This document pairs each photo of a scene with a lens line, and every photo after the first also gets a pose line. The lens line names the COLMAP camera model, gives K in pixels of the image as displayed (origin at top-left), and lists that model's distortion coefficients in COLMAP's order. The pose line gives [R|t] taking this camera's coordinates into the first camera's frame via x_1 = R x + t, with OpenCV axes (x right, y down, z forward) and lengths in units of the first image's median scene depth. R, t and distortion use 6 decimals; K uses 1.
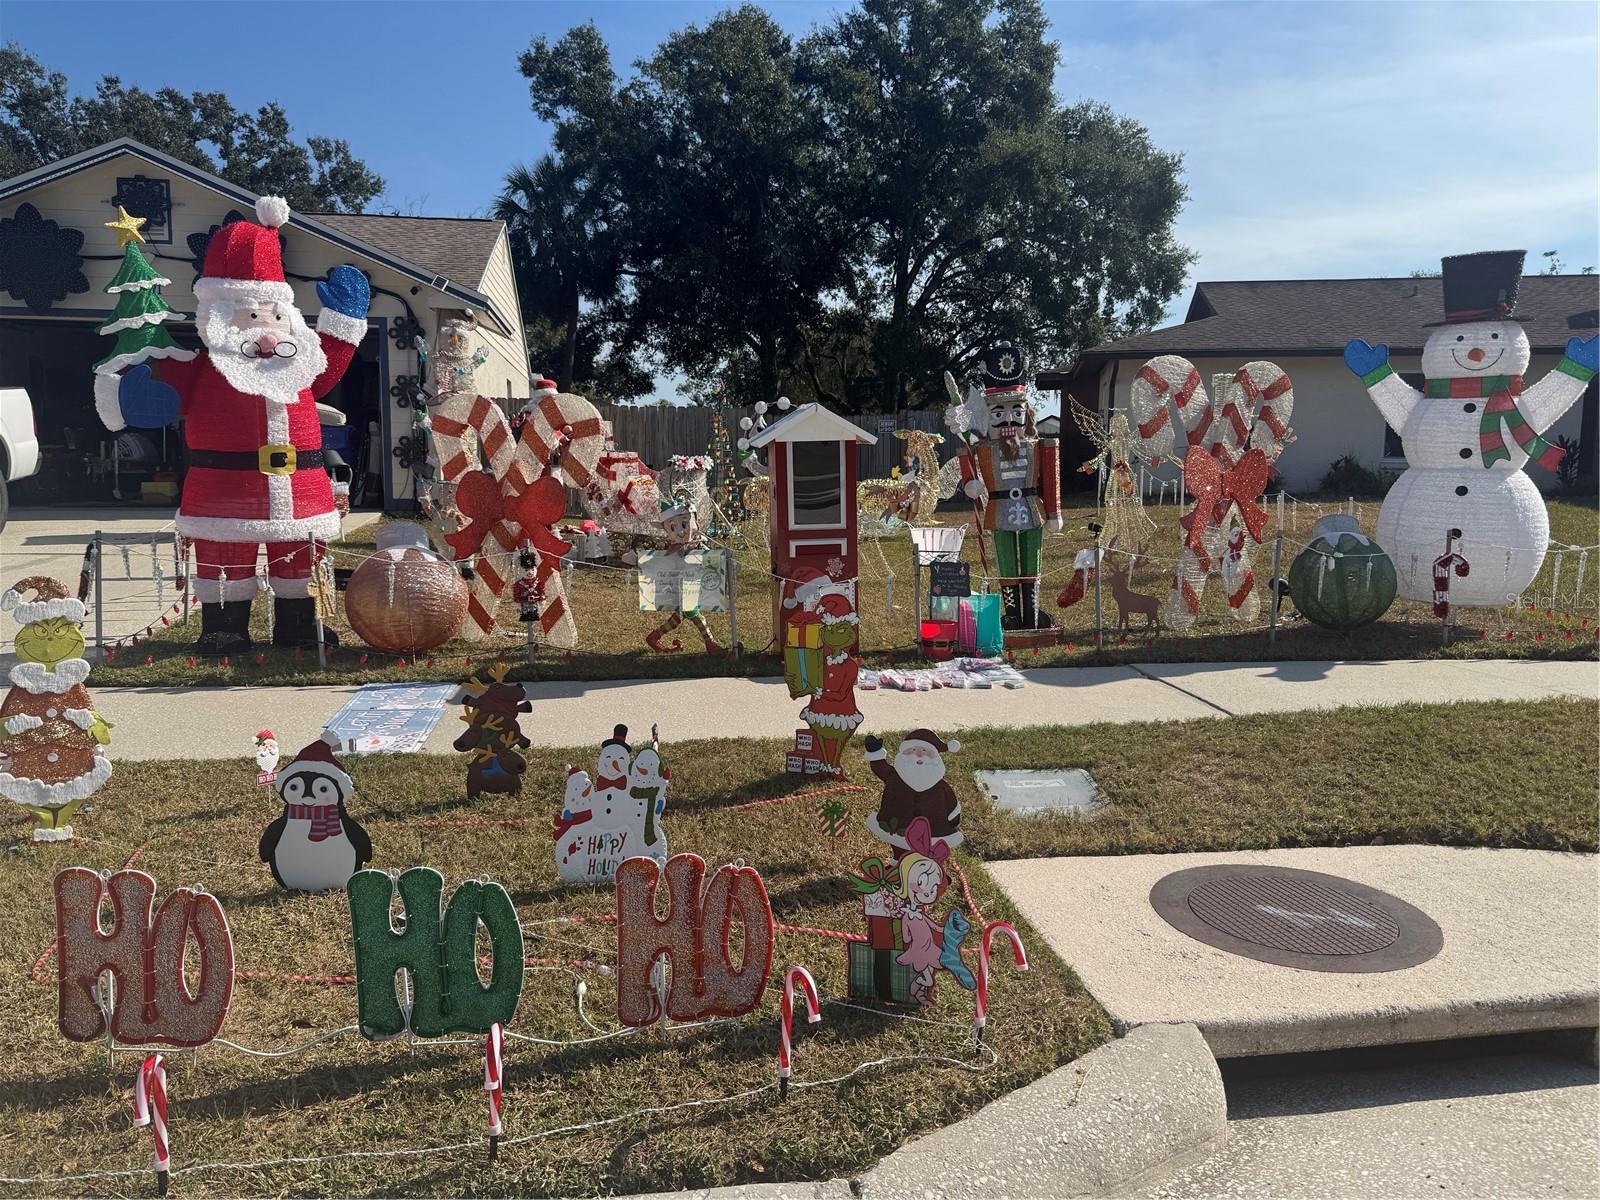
lens RADIAL K [[1135.0, 0, 809.1], [0, 1135.0, 600.6], [0, 0, 1]] dist [0.052874, -0.071744]
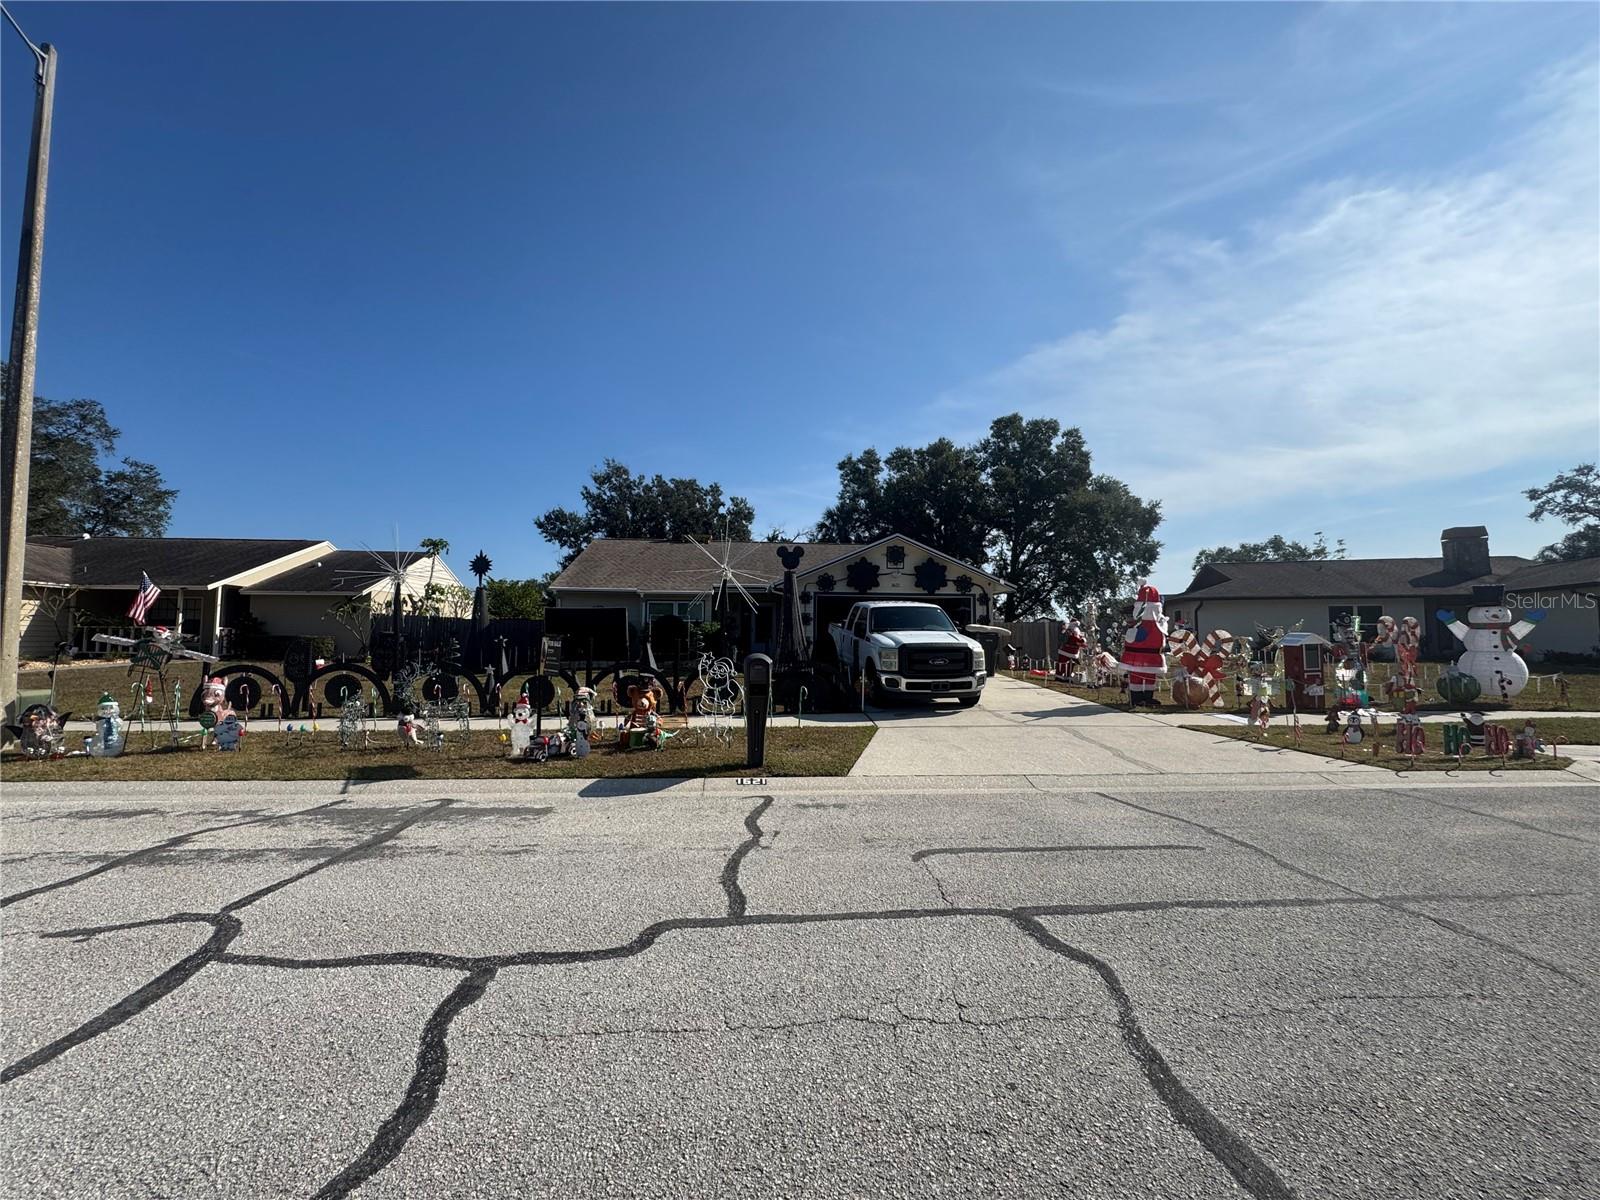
lens RADIAL K [[646.4, 0, 798.1], [0, 646.4, 596.3], [0, 0, 1]] dist [-0.003465, 0.000500]
pose [[0.996950, -0.008699, -0.077553, -1.128098], [-0.006126, 0.981978, -0.188898, 0.077319], [0.077798, 0.188797, 0.978930, -0.858867]]
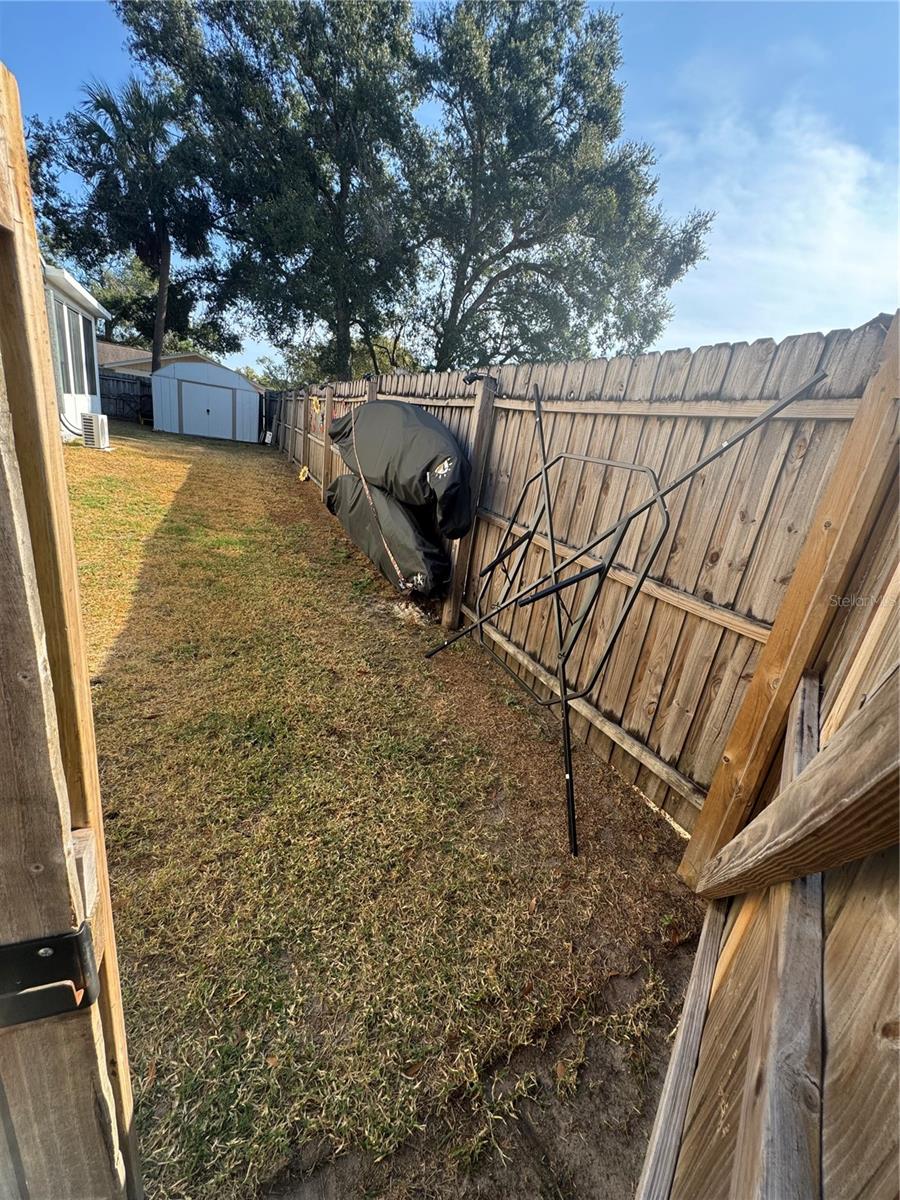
lens RADIAL K [[484.8, 0, 451.5], [0, 484.8, 597.1], [0, 0, 1]] dist [-0.003465, 0.000500]
pose [[0.959336, 0.041040, 0.279268, -0.306156], [-0.102612, 0.972389, 0.209594, -0.320218], [-0.262955, -0.229727, 0.937059, 2.177610]]
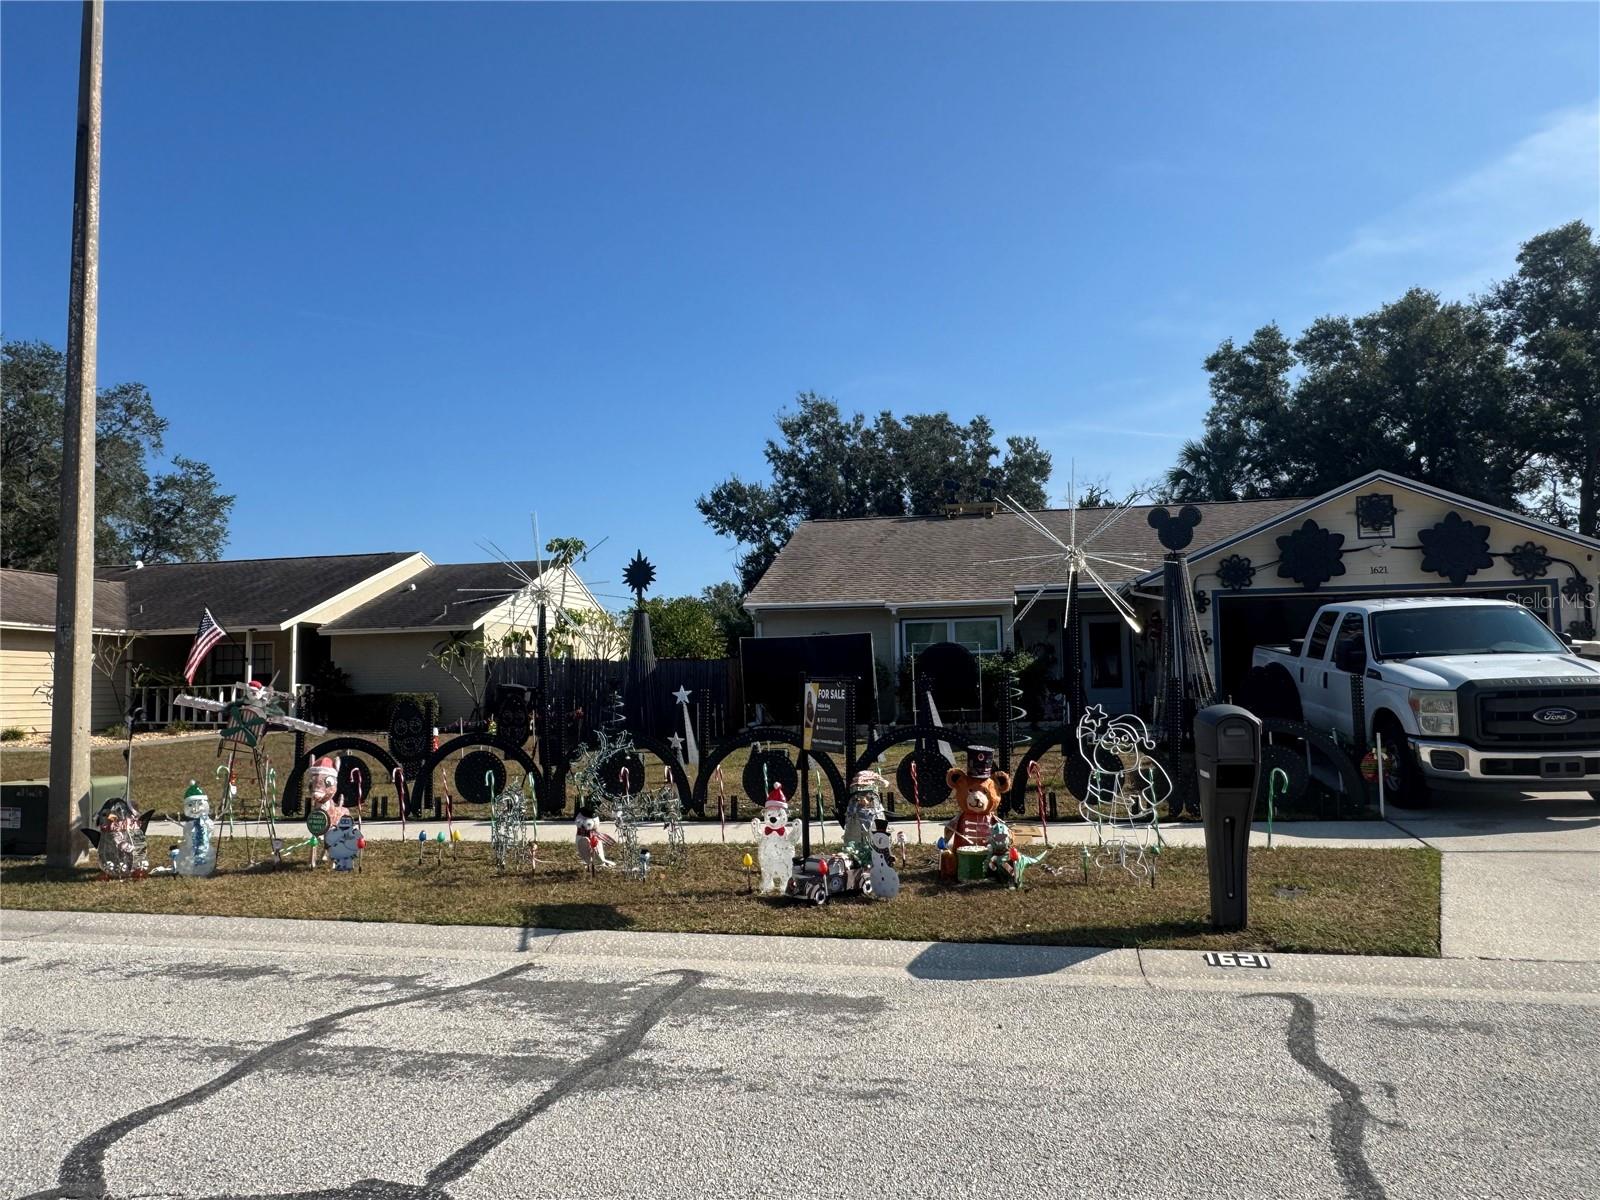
lens RADIAL K [[1087.1, 0, 790.7], [0, 1087.1, 595.2], [0, 0, 1]] dist [-0.007042, 0.004978]
pose [[0.931971, -0.057012, -0.358022, -1.269101], [-0.017750, 0.979197, -0.202133, 0.070163], [0.362098, 0.194736, 0.911572, -0.787128]]
